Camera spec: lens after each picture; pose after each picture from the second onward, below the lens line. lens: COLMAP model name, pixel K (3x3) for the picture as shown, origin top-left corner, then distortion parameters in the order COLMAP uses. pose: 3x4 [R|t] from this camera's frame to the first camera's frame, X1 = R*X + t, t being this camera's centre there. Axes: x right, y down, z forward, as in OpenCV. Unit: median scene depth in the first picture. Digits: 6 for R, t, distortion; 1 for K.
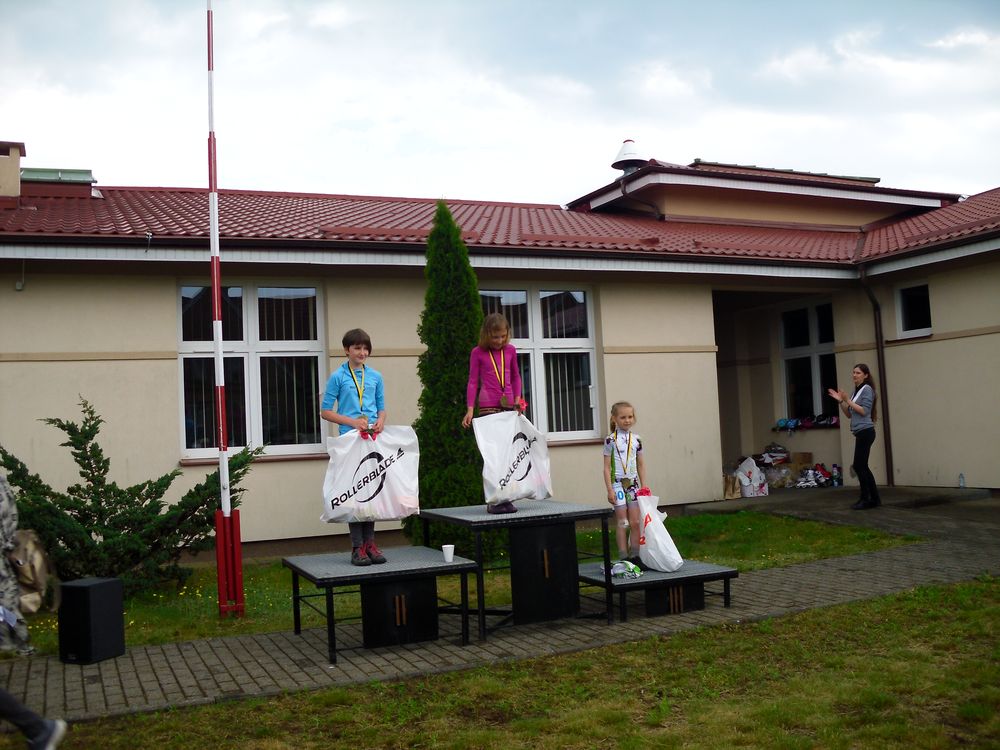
lens RADIAL K [[1011.6, 0, 500.9], [0, 1011.6, 361.8], [0, 0, 1]] dist [-0.219987, 0.234333]
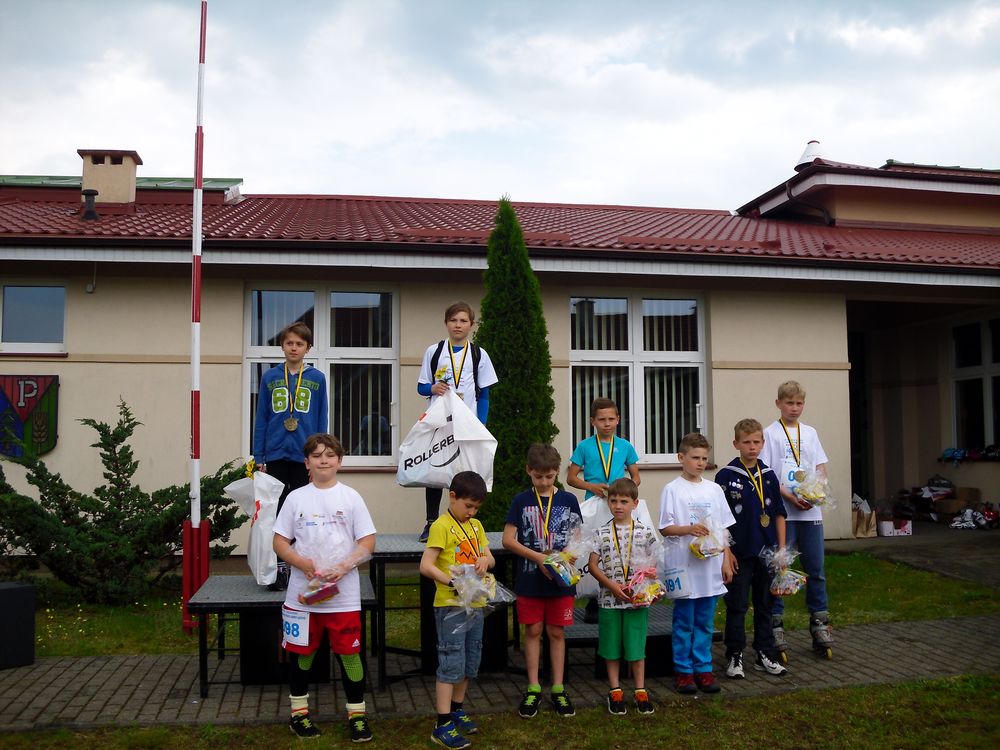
lens RADIAL K [[1011.6, 0, 500.9], [0, 1011.6, 361.8], [0, 0, 1]] dist [-0.219987, 0.234333]
pose [[0.969321, 0.020599, -0.244934, 0.153512], [-0.024026, 0.999651, -0.011013, 0.000013], [0.244622, 0.016560, 0.969477, 0.095950]]
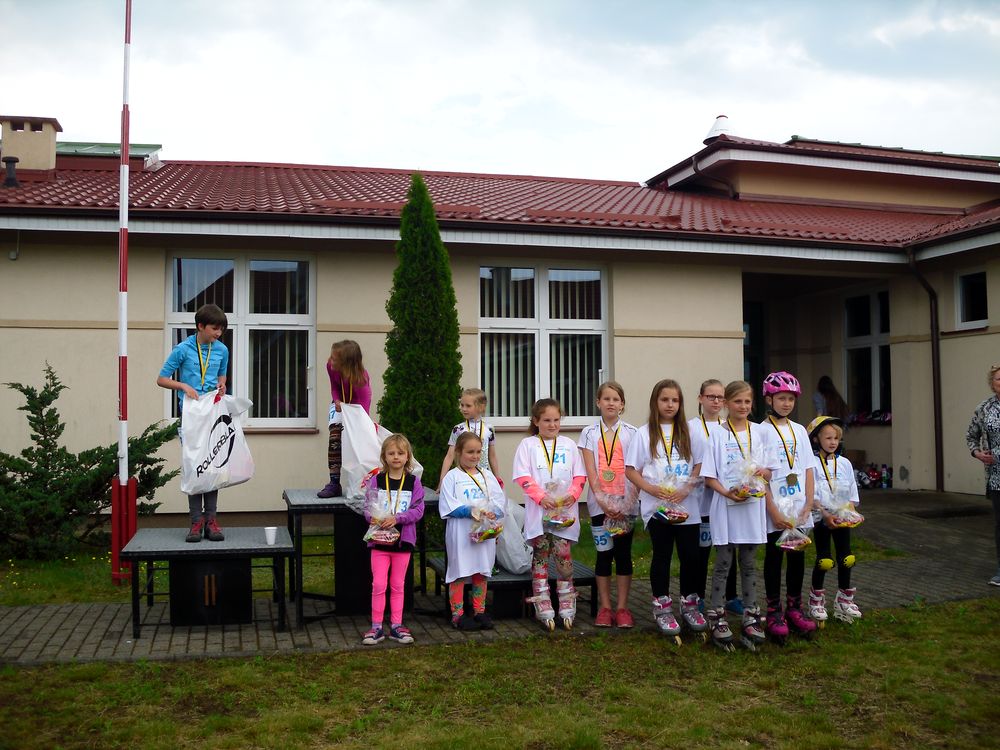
lens RADIAL K [[1013.2, 0, 501.1], [0, 1013.2, 361.8], [0, 0, 1]] dist [-0.221464, 0.237017]
pose [[0.985831, 0.033595, -0.164344, 0.171365], [-0.030218, 0.999279, 0.023007, -0.003113], [0.164998, -0.017715, 0.986135, 0.048426]]
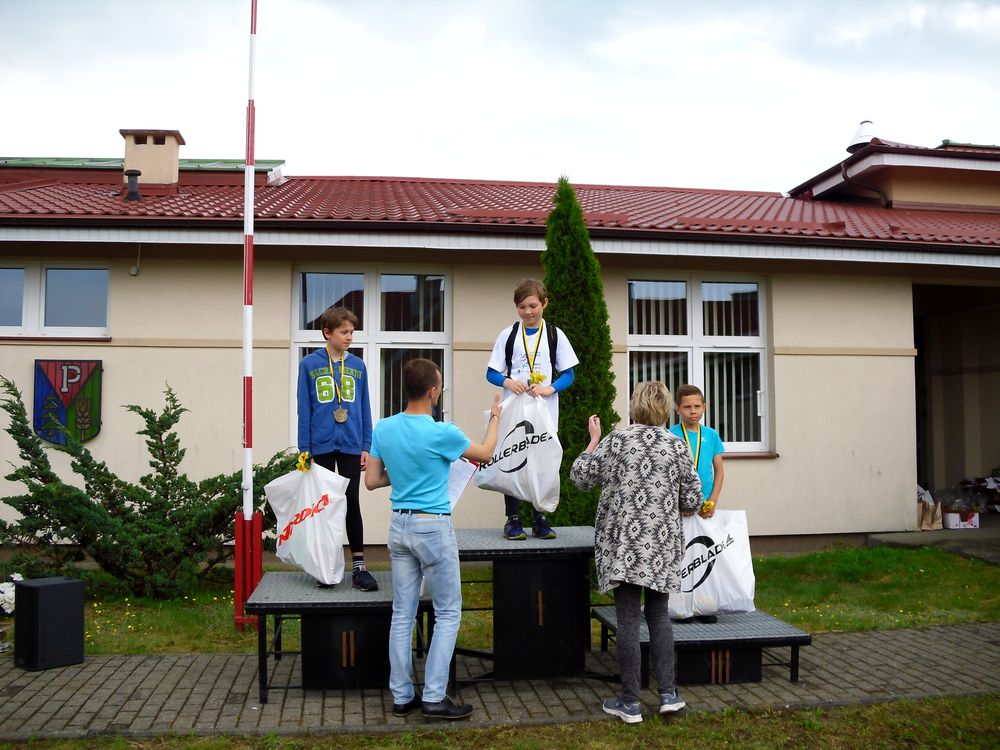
lens RADIAL K [[1013.2, 0, 501.1], [0, 1013.2, 361.8], [0, 0, 1]] dist [-0.221464, 0.237017]
pose [[0.960410, 0.026683, -0.277308, 0.127399], [-0.026293, 0.999641, 0.005125, -0.000074], [0.277345, 0.002369, 0.960767, 0.119633]]
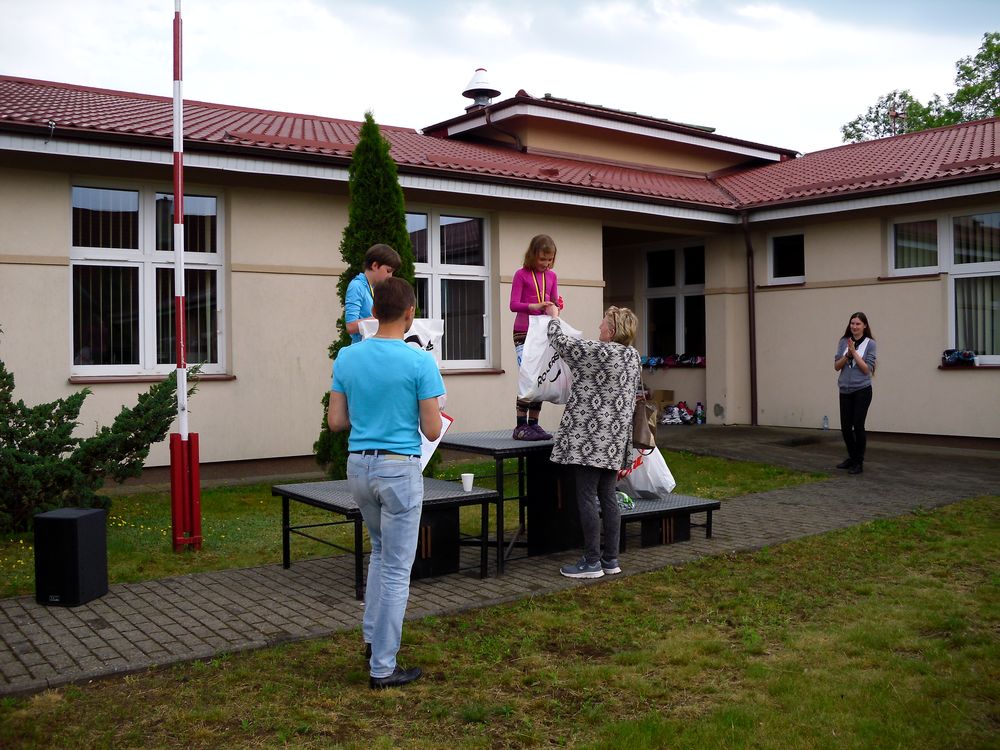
lens RADIAL K [[1013.2, 0, 501.1], [0, 1013.2, 361.8], [0, 0, 1]] dist [-0.221464, 0.237017]
pose [[0.973989, 0.036013, 0.223713, -0.128765], [-0.051246, 0.996718, 0.062665, 0.007792], [-0.220722, -0.072499, 0.972638, 0.035425]]
